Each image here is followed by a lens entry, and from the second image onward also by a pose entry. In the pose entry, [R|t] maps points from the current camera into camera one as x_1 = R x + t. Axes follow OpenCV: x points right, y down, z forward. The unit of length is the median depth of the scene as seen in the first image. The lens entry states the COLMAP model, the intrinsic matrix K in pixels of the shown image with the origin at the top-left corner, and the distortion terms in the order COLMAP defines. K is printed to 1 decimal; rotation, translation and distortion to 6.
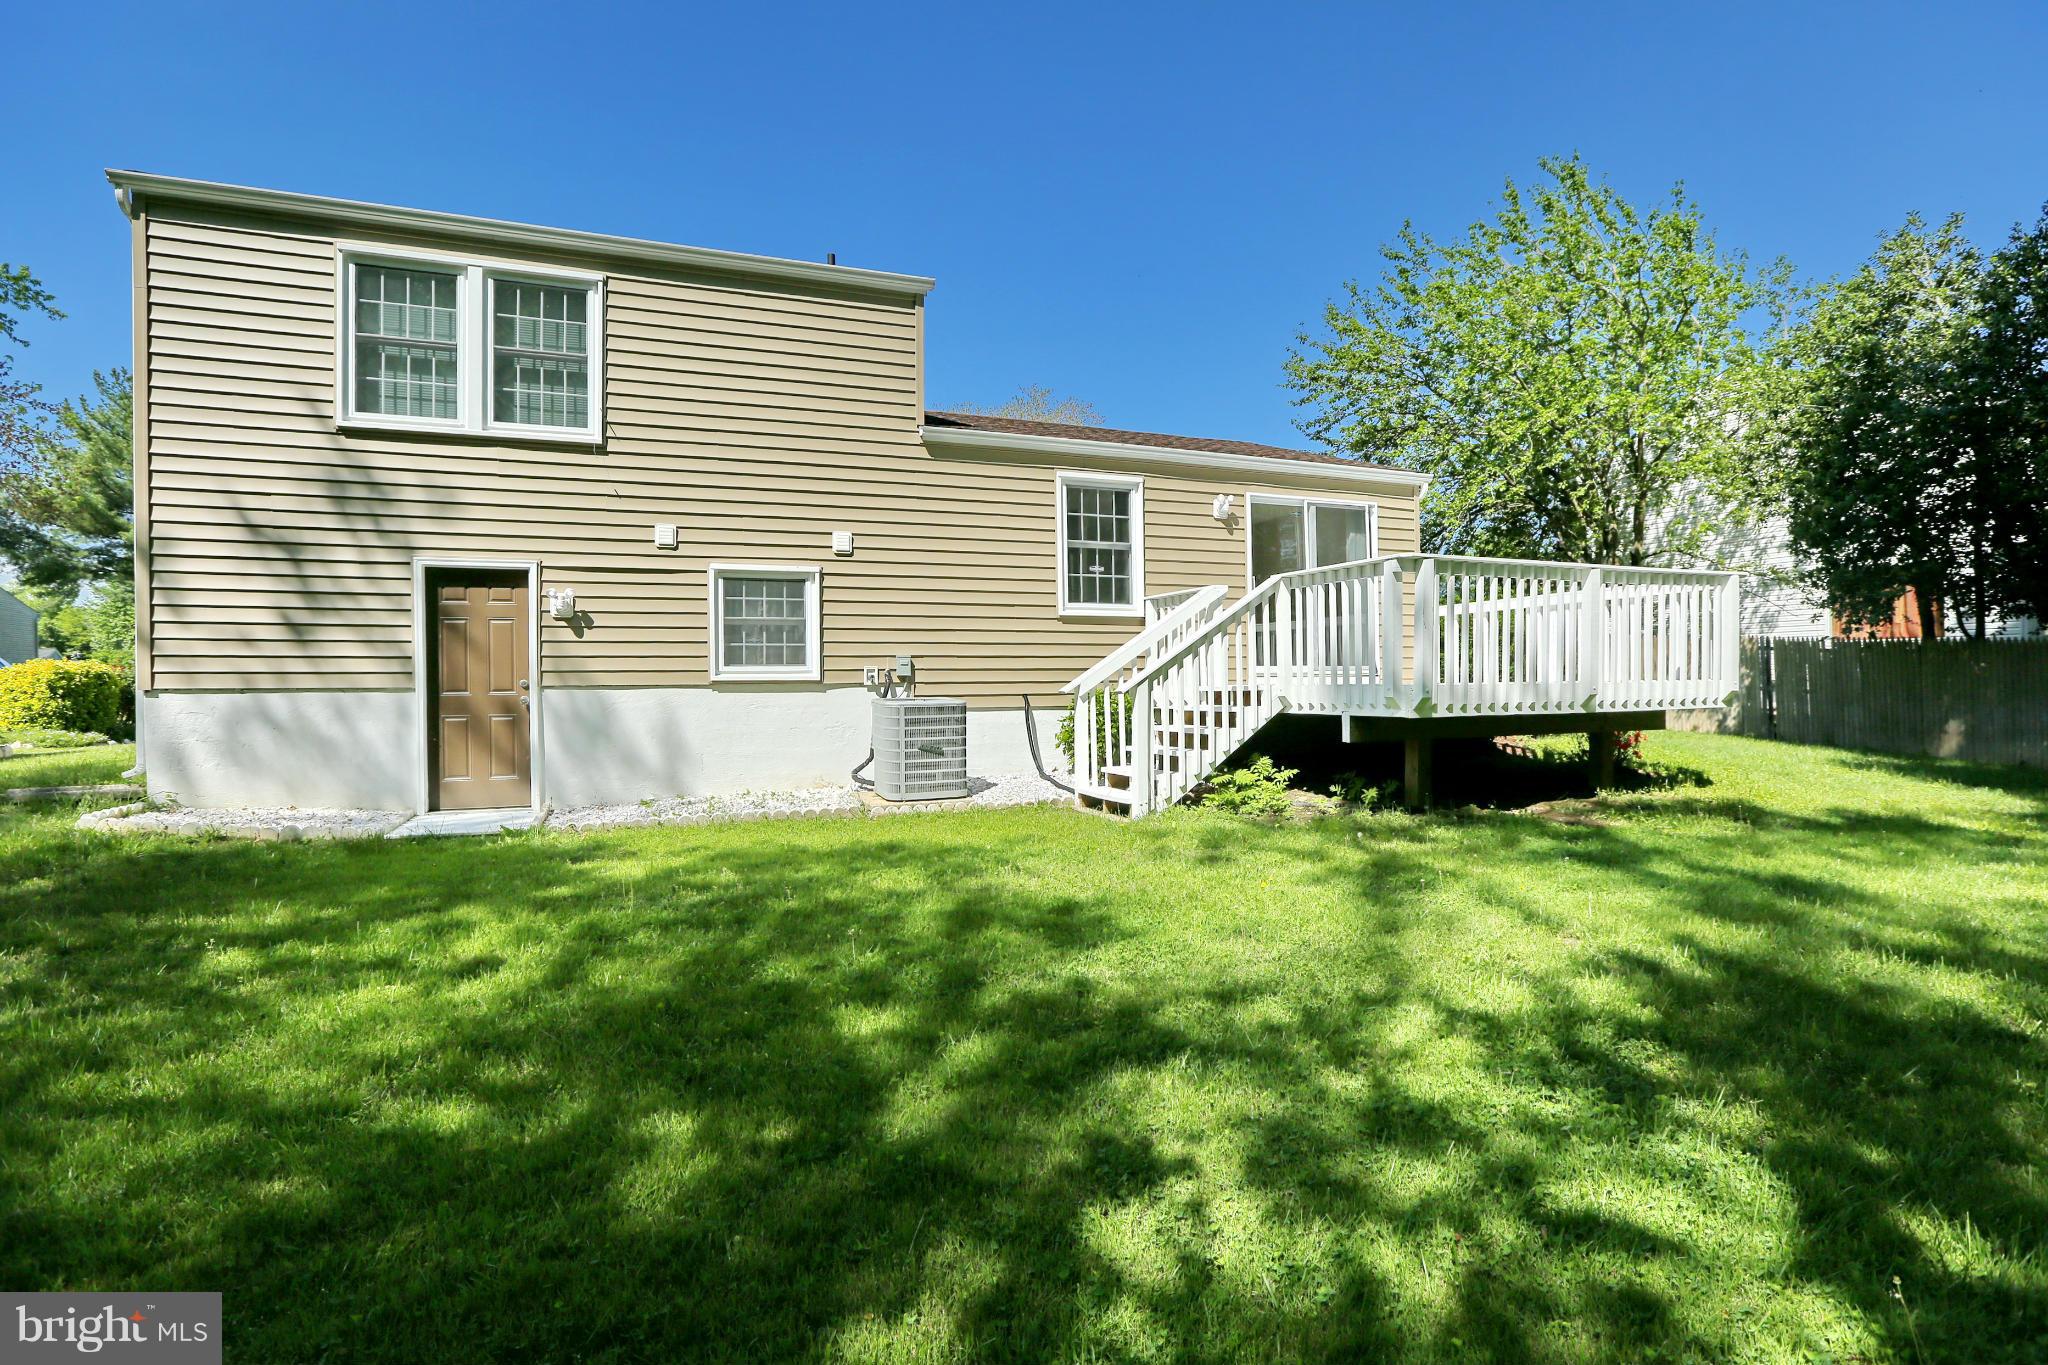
lens RADIAL K [[997.0, 0, 1059.3], [0, 997.0, 687.6], [0, 0, 1]] dist [-0.049473, 0.019634]
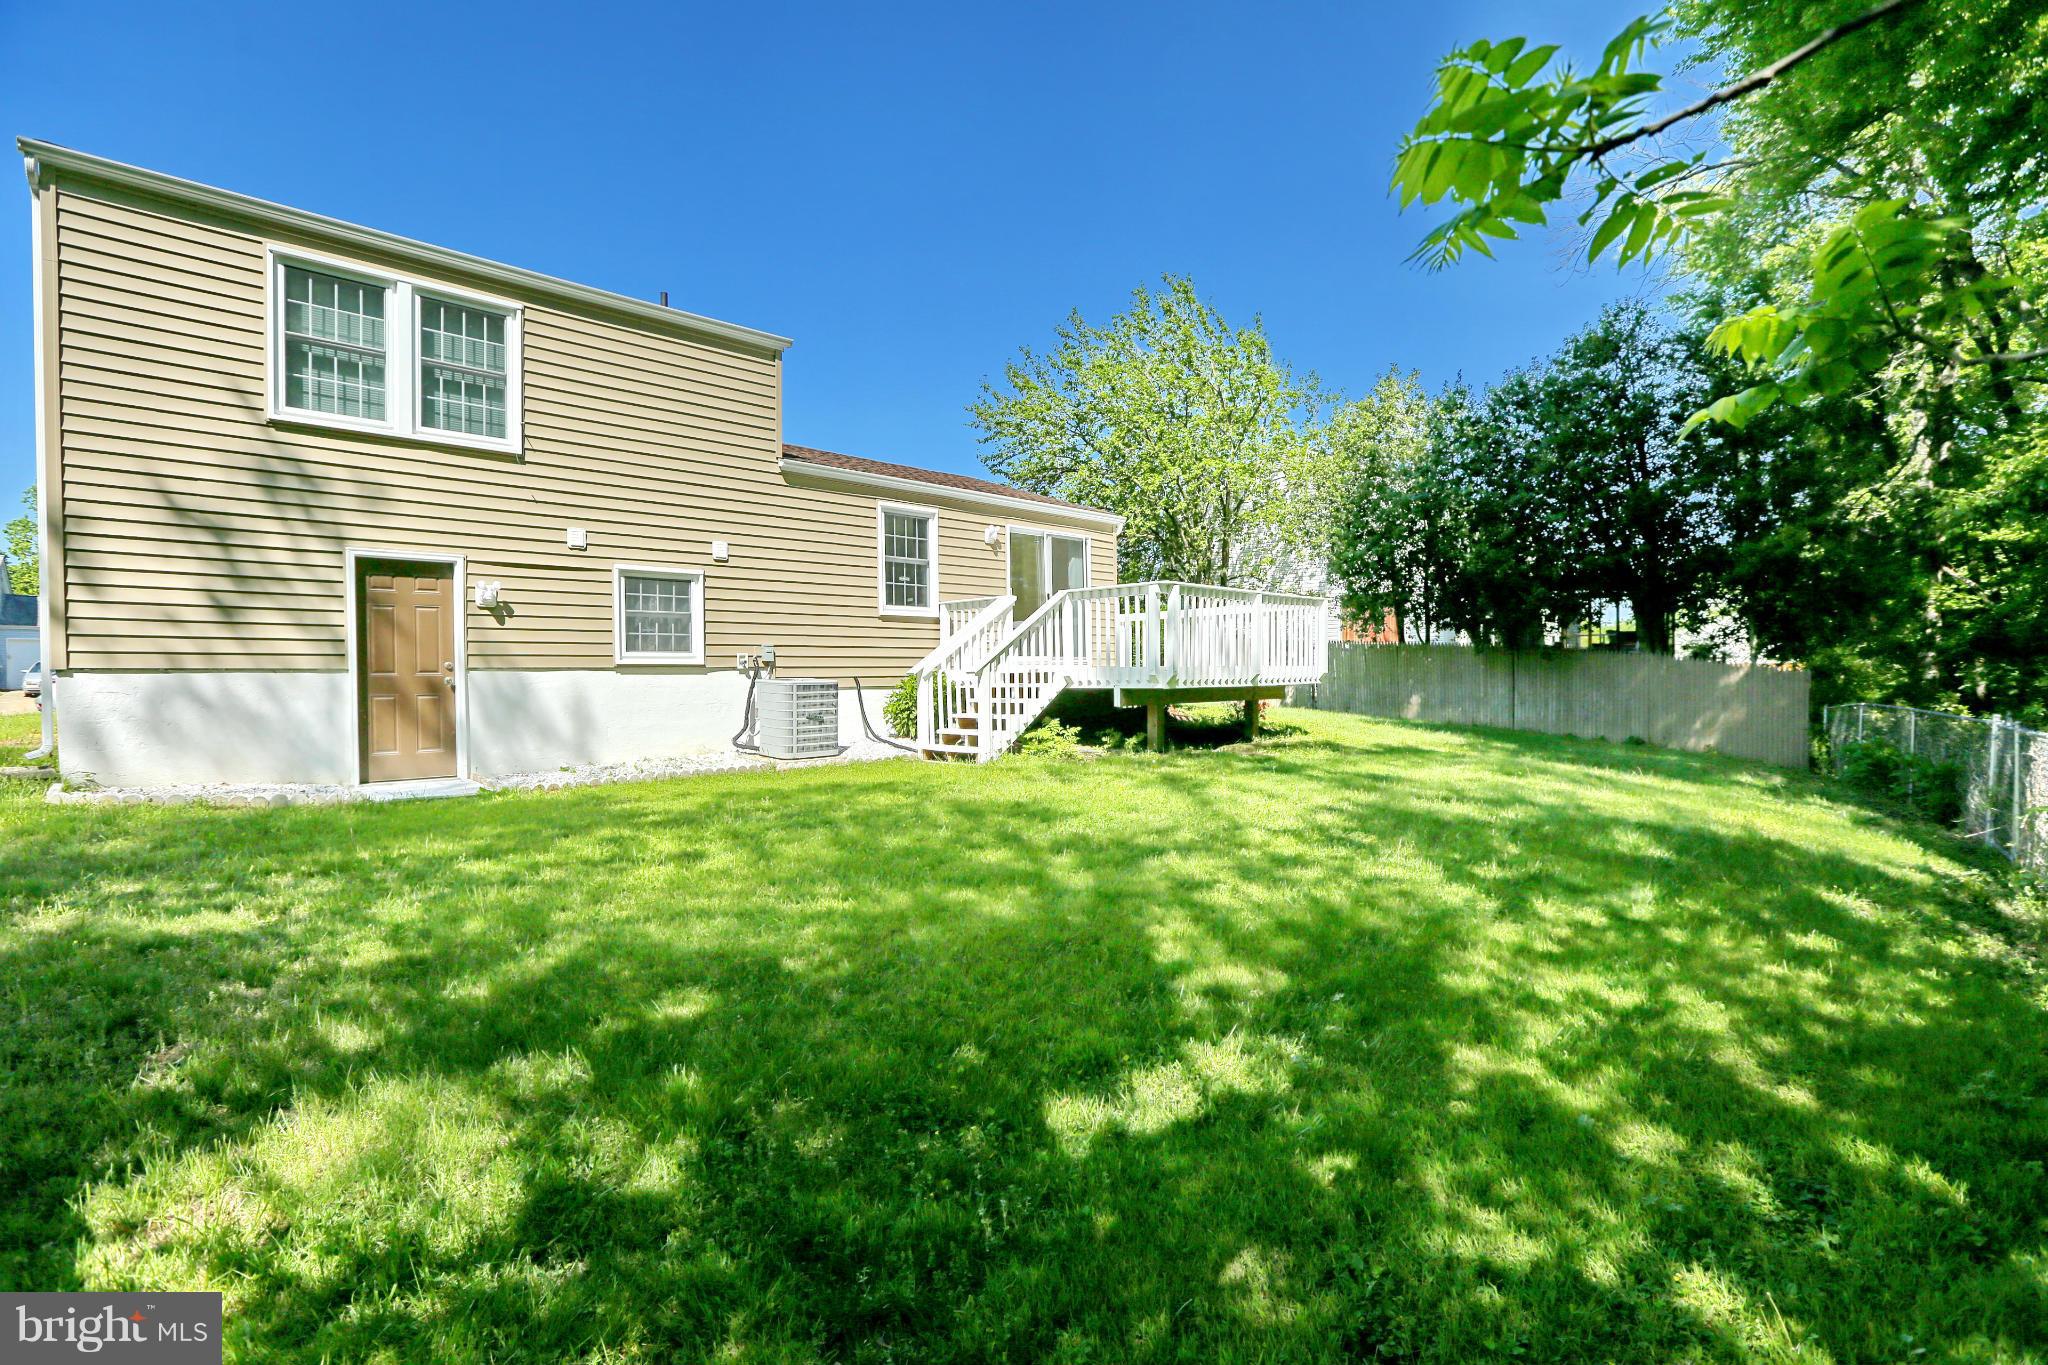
lens RADIAL K [[997.0, 0, 1059.3], [0, 997.0, 687.6], [0, 0, 1]] dist [-0.049473, 0.019634]
pose [[0.906524, -0.005181, 0.422123, -0.383076], [0.003700, 0.999984, 0.004327, 0.018323], [-0.422139, -0.002361, 0.906528, -0.286755]]
